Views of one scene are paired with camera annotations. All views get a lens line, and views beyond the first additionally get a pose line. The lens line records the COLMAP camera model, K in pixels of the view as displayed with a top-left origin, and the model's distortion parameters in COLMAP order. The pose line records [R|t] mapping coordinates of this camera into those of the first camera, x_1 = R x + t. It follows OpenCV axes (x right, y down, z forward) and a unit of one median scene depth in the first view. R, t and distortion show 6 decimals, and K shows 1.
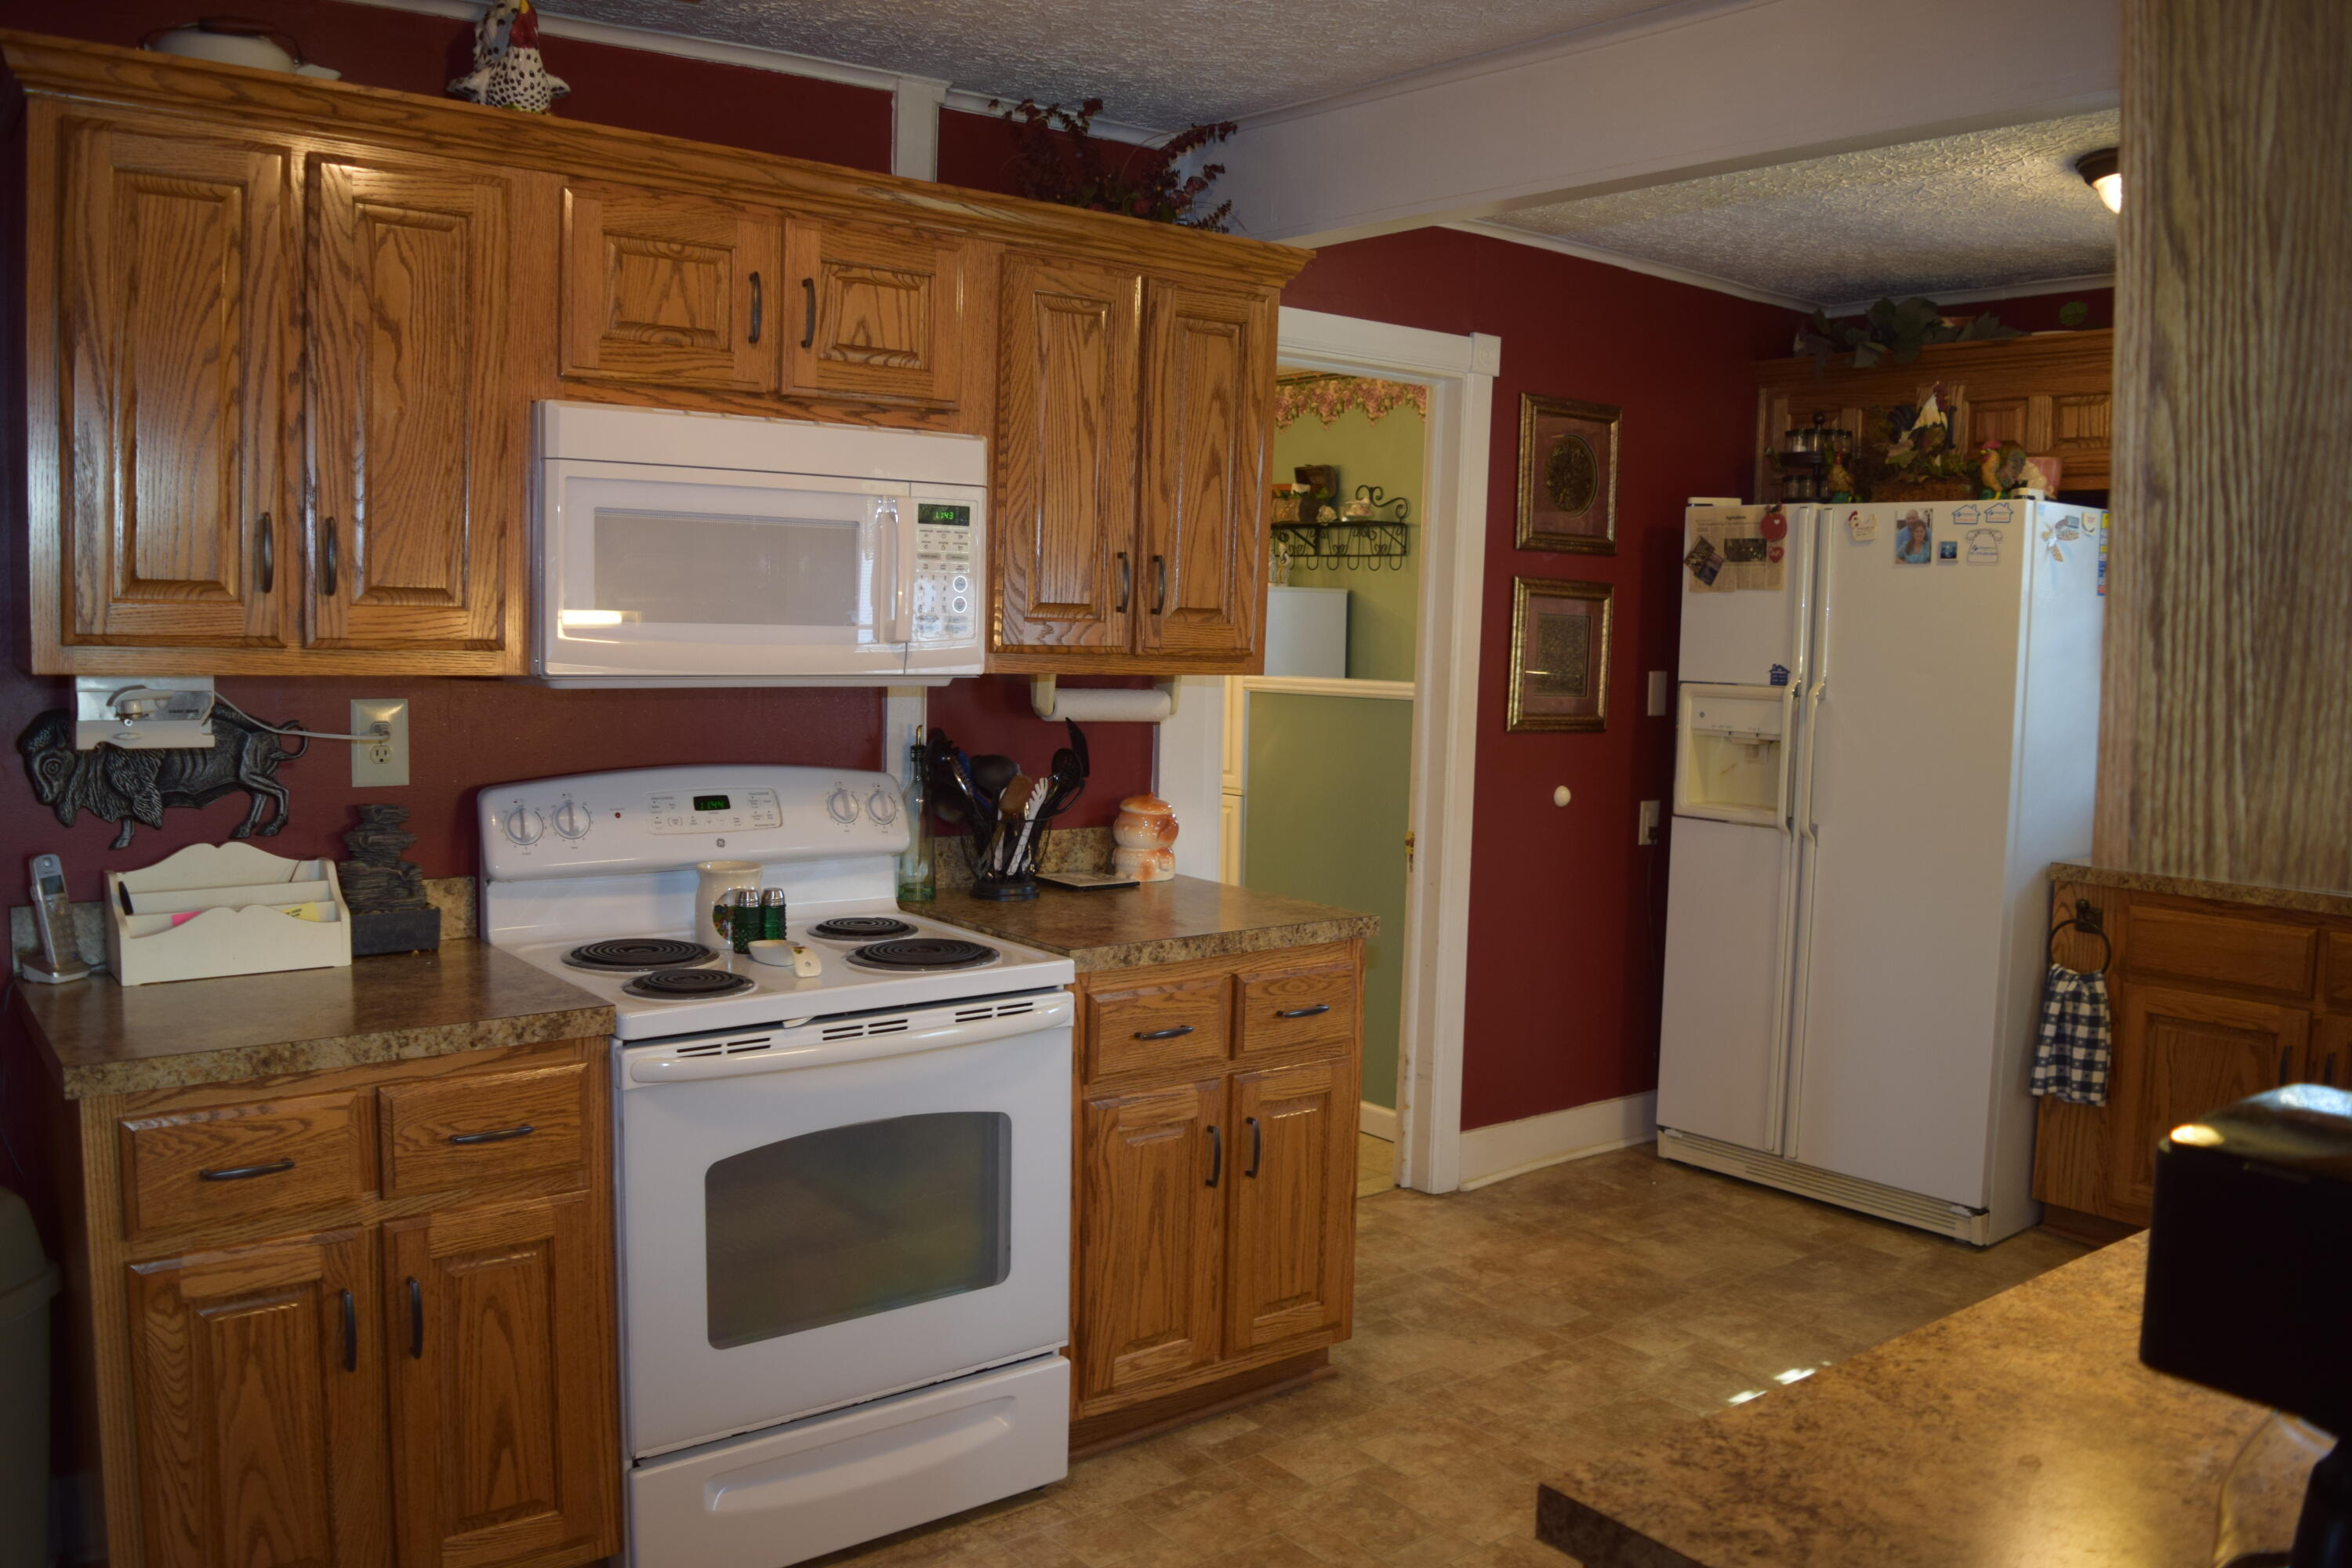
lens RADIAL K [[1864.1, 0, 1176.0], [0, 1864.1, 784.0], [0, 0, 1]] dist [-0.004547, -0.000344]
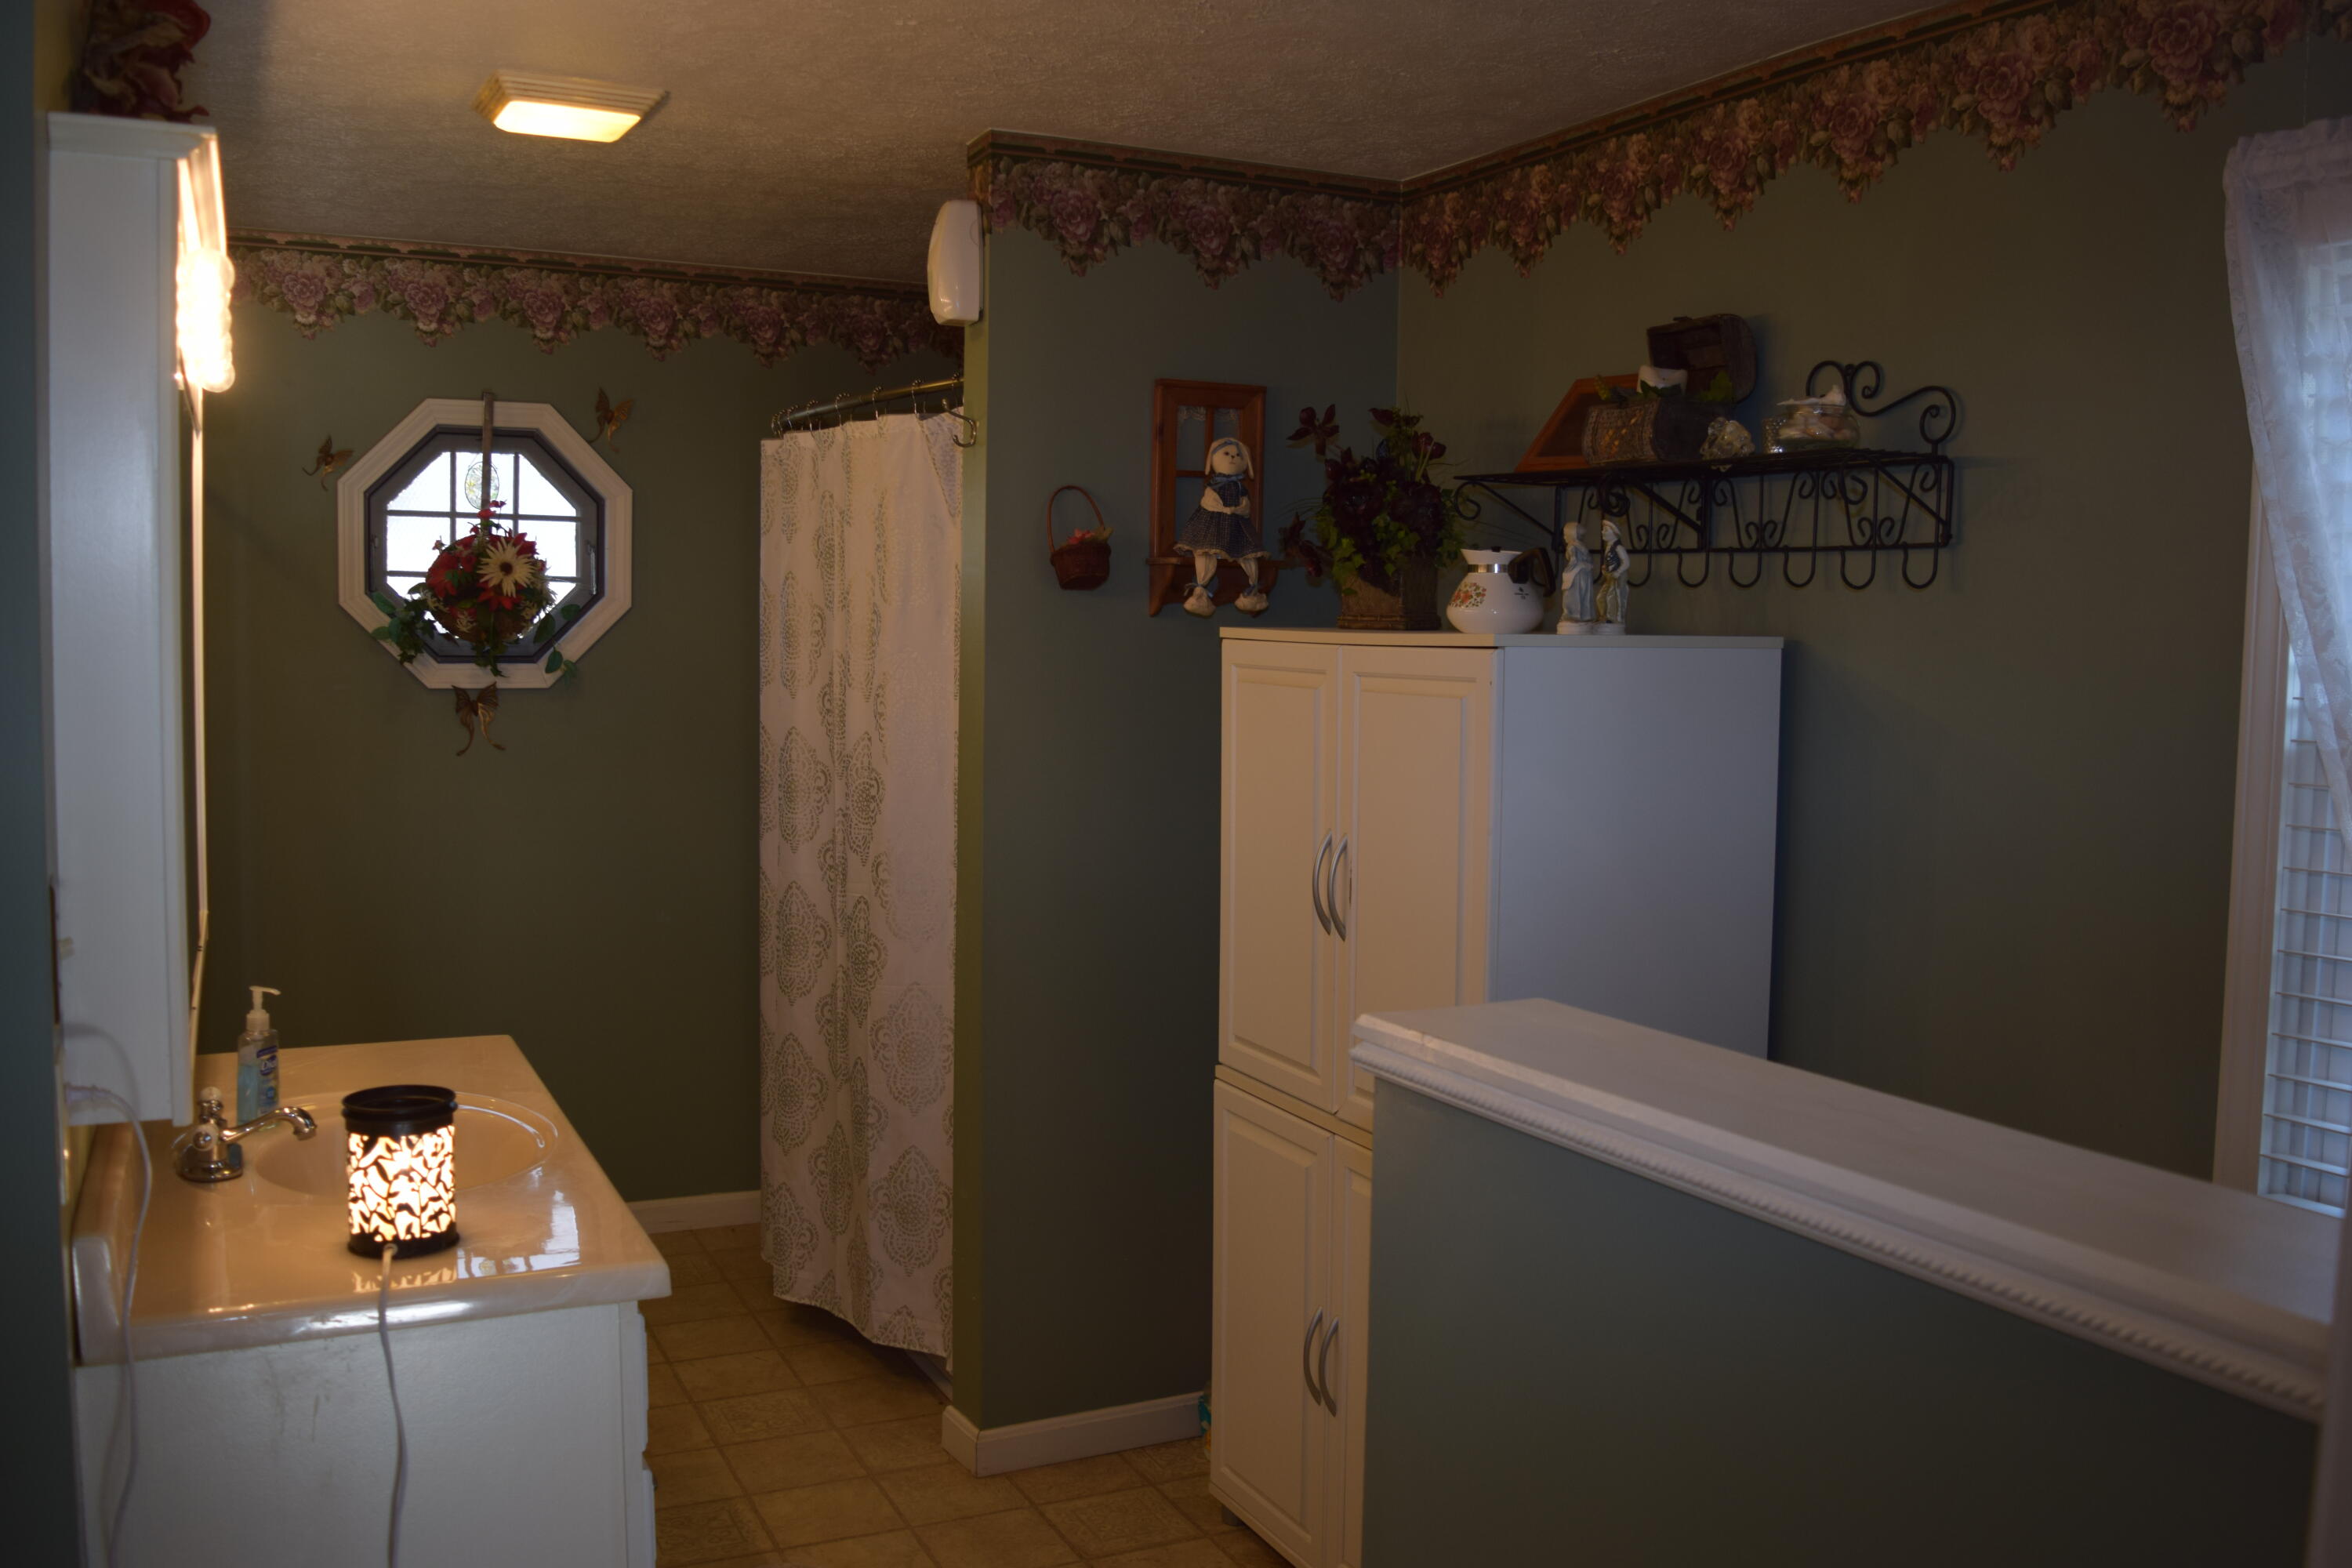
lens RADIAL K [[1986.0, 0, 1176.0], [0, 1986.0, 784.0], [0, 0, 1]] dist [-0.085571, 0.016496]
pose [[0.978184, 0.011727, -0.207411, 0.054634], [-0.014626, 0.999816, -0.012449, -0.067966], [0.207227, 0.015211, 0.978175, 0.583909]]
